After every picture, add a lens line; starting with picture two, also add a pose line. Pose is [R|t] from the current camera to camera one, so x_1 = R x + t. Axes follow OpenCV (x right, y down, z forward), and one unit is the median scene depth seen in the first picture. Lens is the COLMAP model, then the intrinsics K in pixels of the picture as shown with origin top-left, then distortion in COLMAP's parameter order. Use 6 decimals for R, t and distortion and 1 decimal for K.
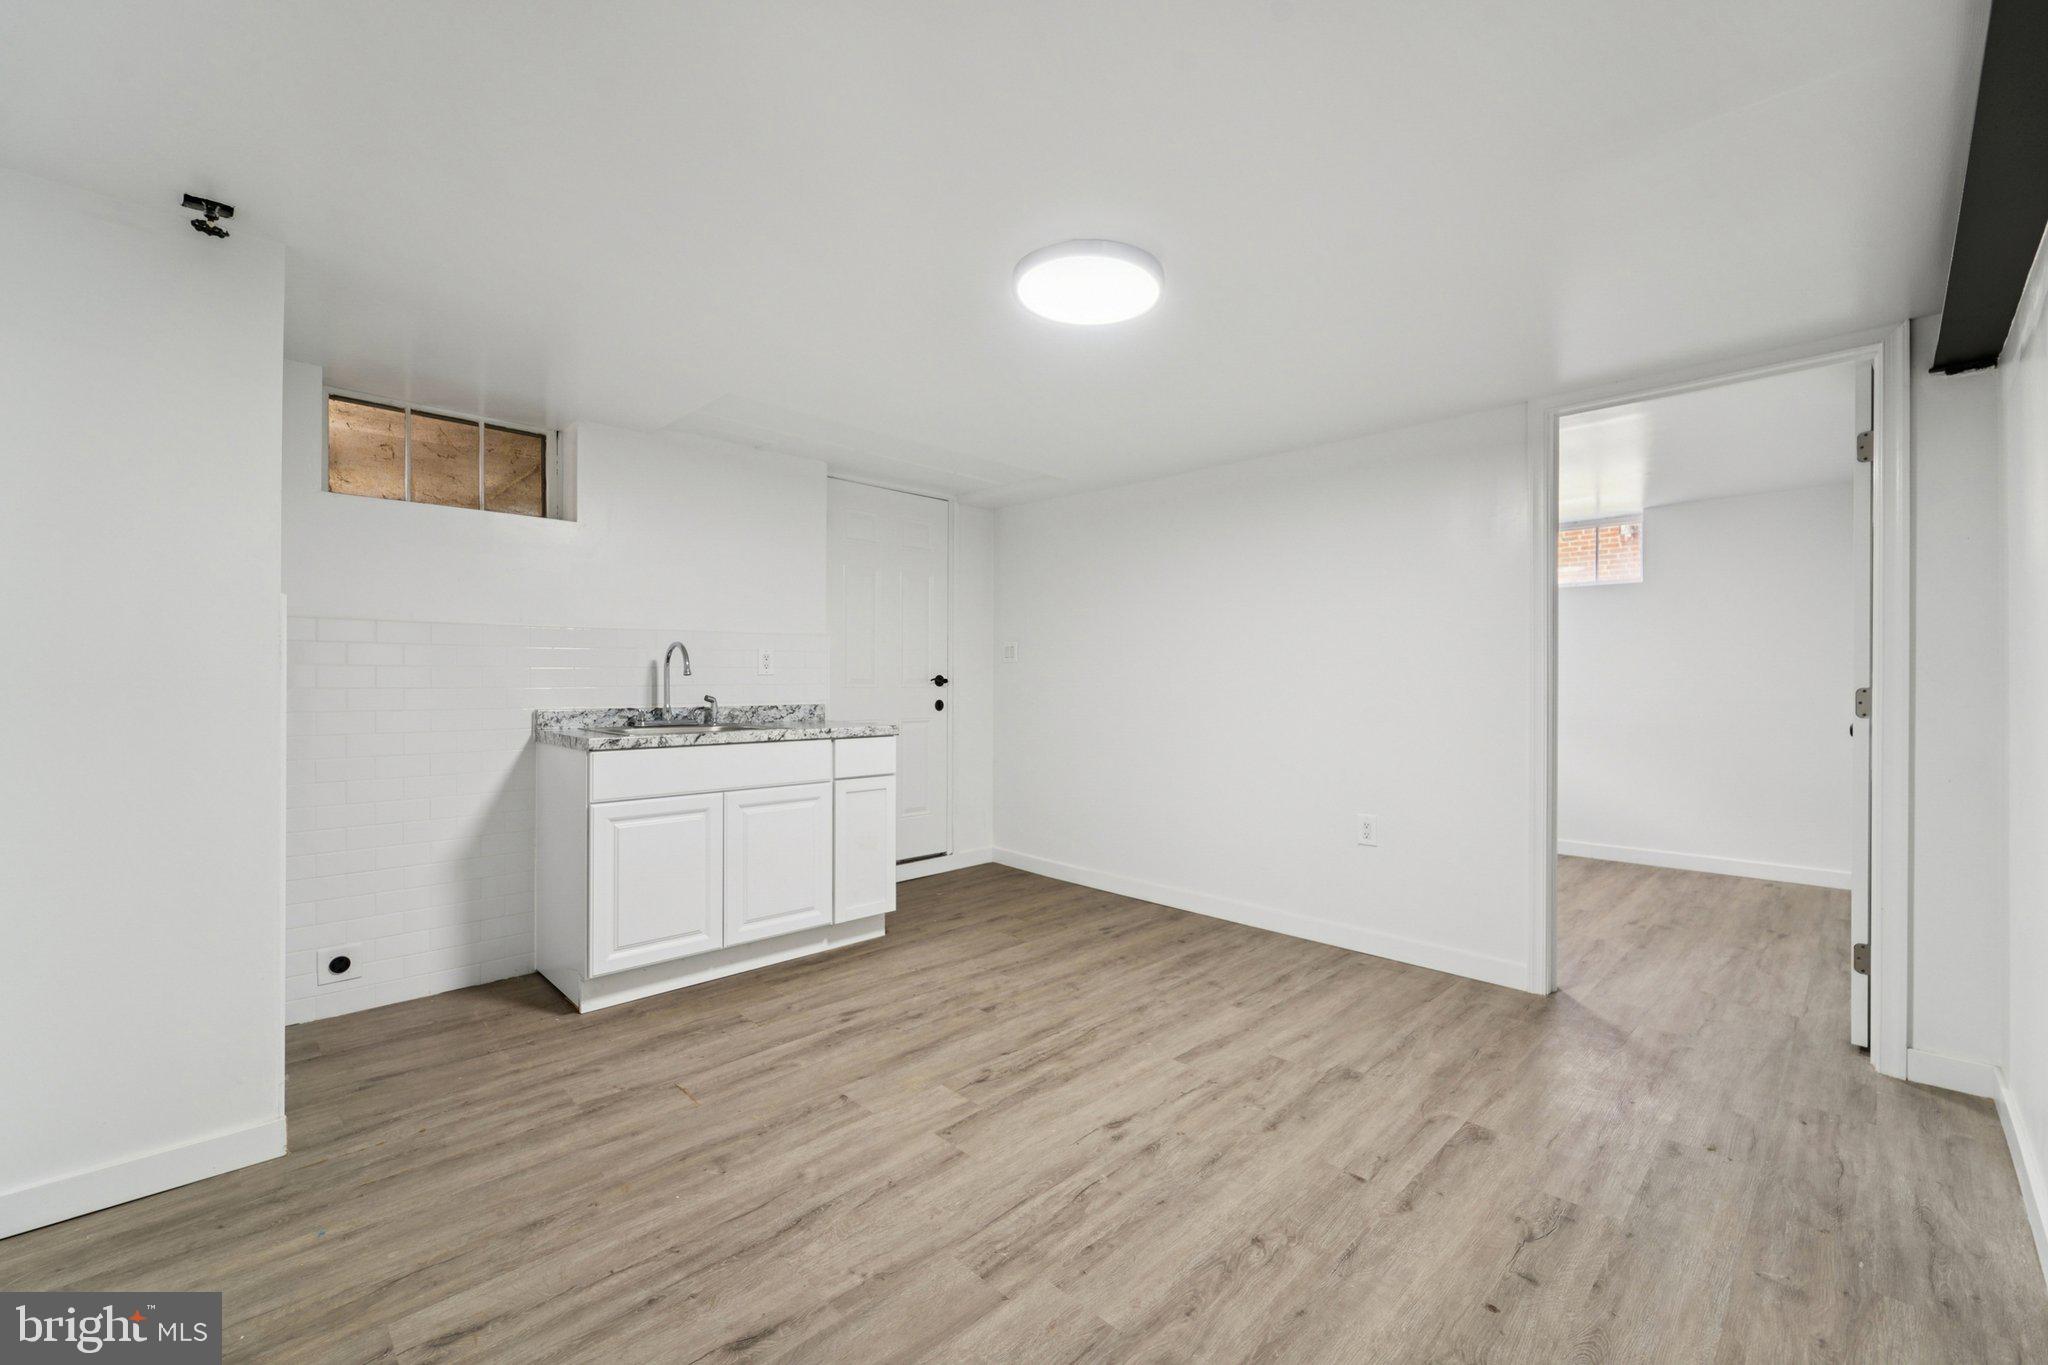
lens RADIAL K [[837.7, 0, 1039.3], [0, 837.7, 682.4], [0, 0, 1]] dist [-0.013027, 0.000486]
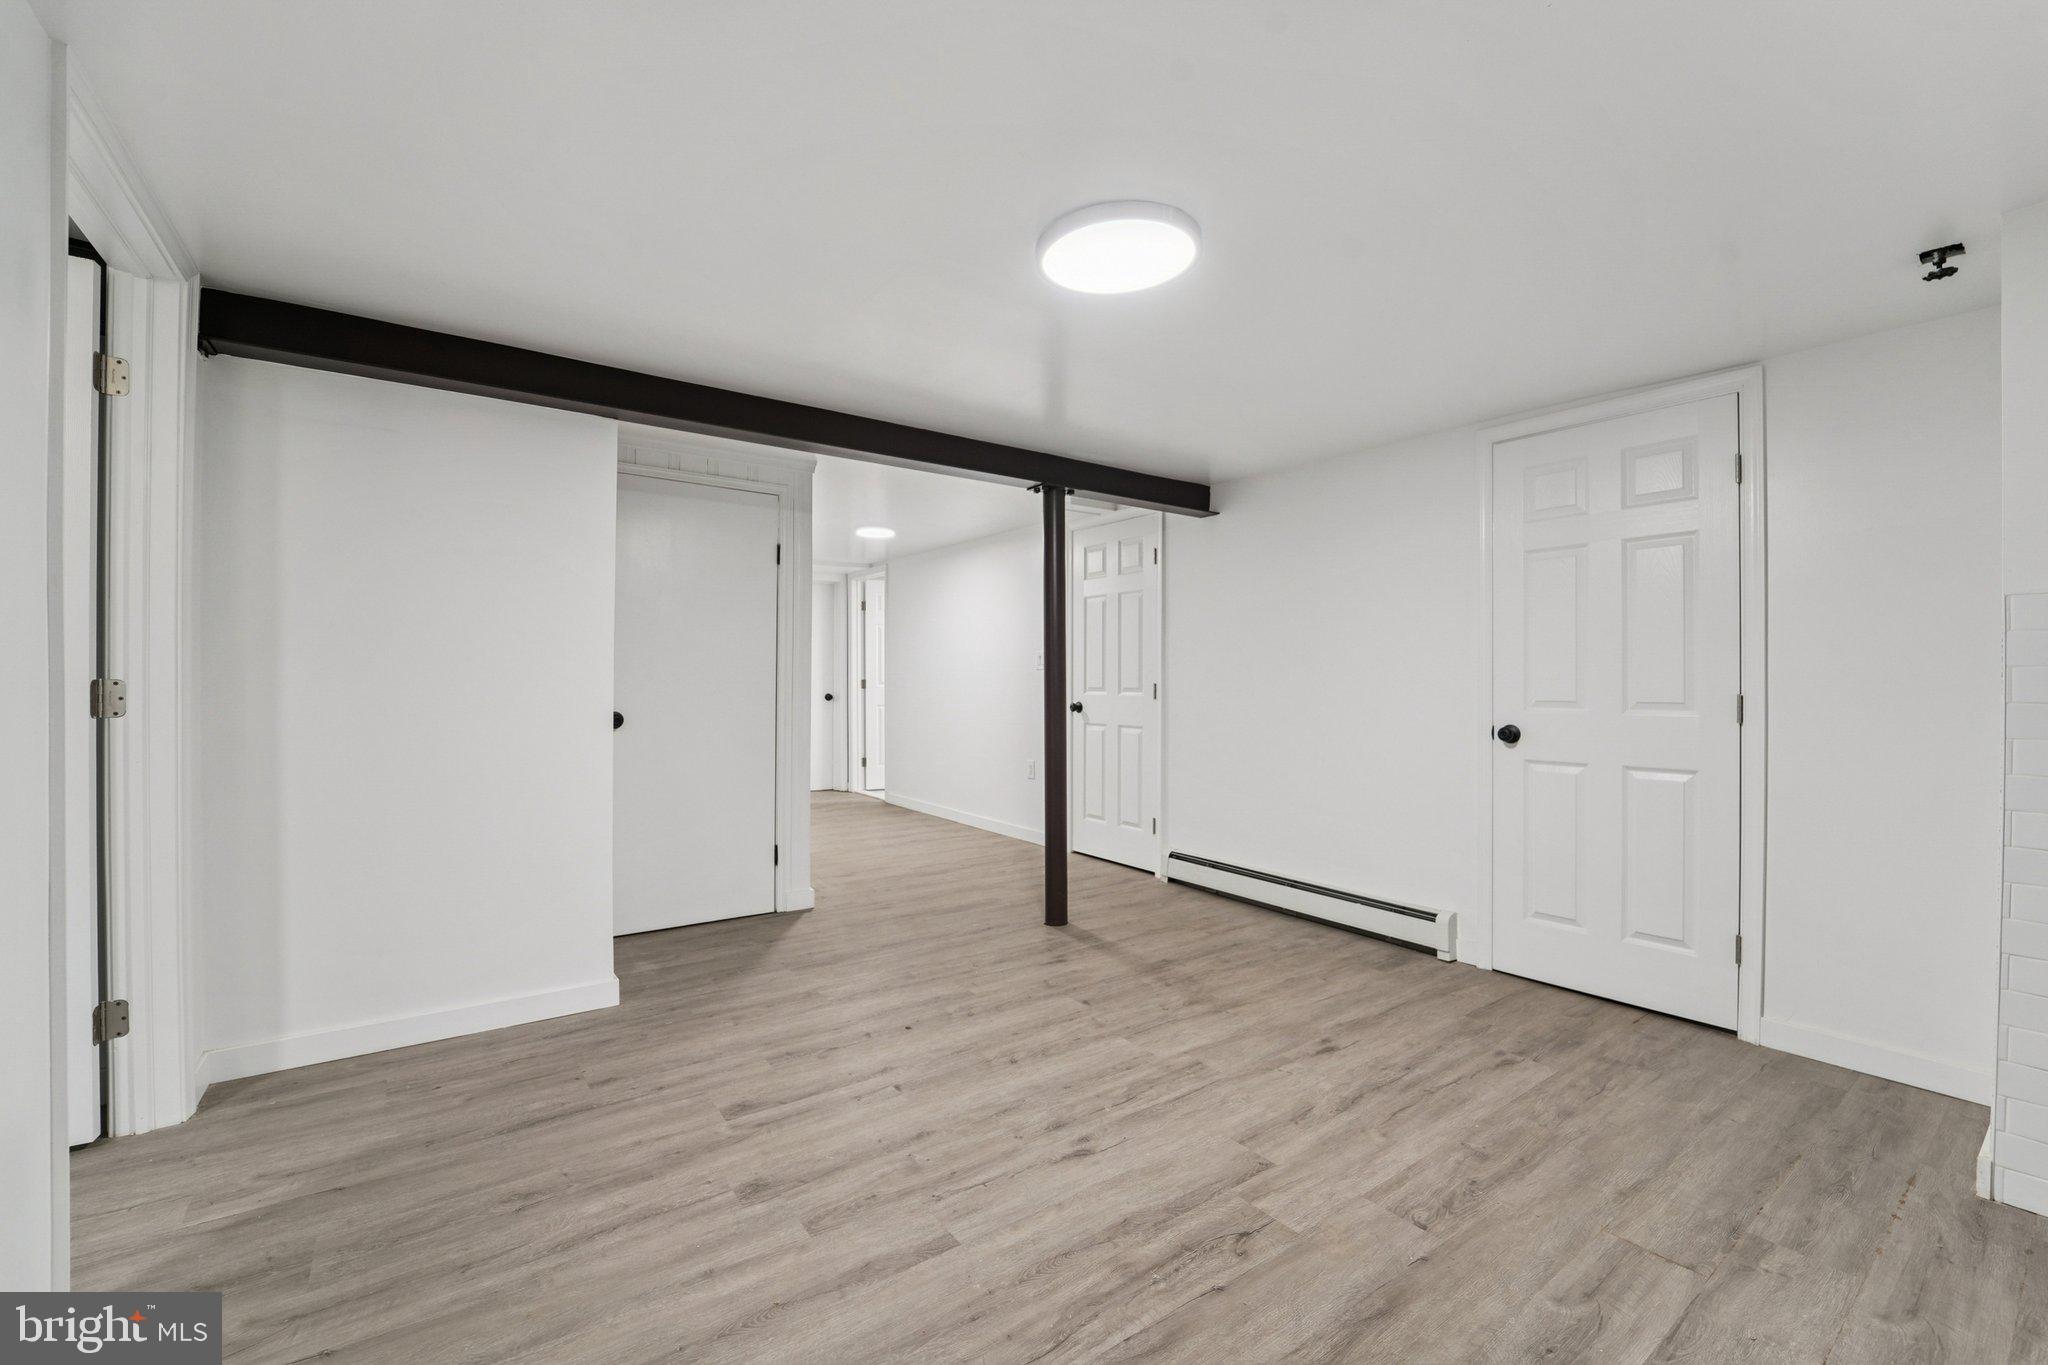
lens RADIAL K [[837.7, 0, 1016.1], [0, 837.7, 684.8], [0, 0, 1]] dist [-0.013027, 0.000486]
pose [[-0.984352, -0.011502, 0.175839, 0.004474], [-0.009679, 0.999890, 0.011219, -0.007191], [-0.175949, 0.009342, -0.984355, 1.995715]]
